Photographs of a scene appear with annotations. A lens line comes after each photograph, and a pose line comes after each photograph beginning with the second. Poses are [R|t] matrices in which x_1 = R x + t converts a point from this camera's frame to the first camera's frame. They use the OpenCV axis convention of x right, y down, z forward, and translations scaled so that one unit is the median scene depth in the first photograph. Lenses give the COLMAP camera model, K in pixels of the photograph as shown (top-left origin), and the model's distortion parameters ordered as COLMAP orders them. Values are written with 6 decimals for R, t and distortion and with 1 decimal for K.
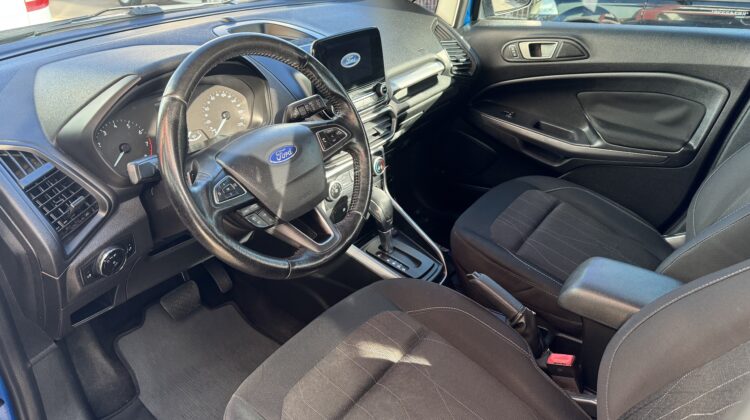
lens RADIAL K [[512.7, 0, 375.0], [0, 512.7, 210.0], [0, 0, 1]] dist [0.071858, -0.104442]
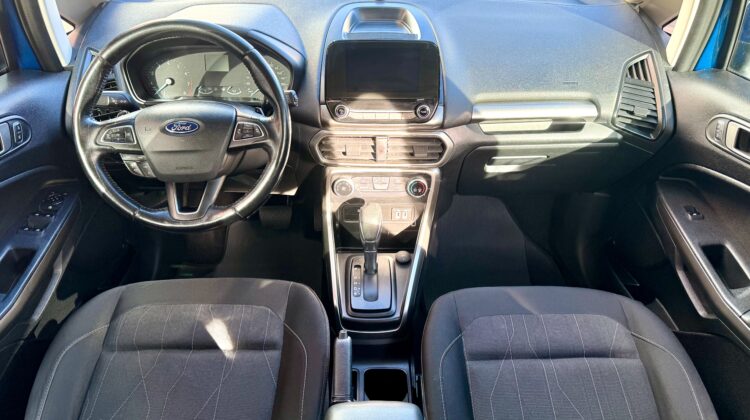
lens RADIAL K [[512.7, 0, 375.0], [0, 512.7, 210.0], [0, 0, 1]] dist [0.071858, -0.104442]
pose [[0.630191, 0.440253, -0.639560, 0.531886], [-0.395170, 0.890906, 0.223891, -0.214084], [0.668356, 0.111641, 0.735415, 0.264339]]
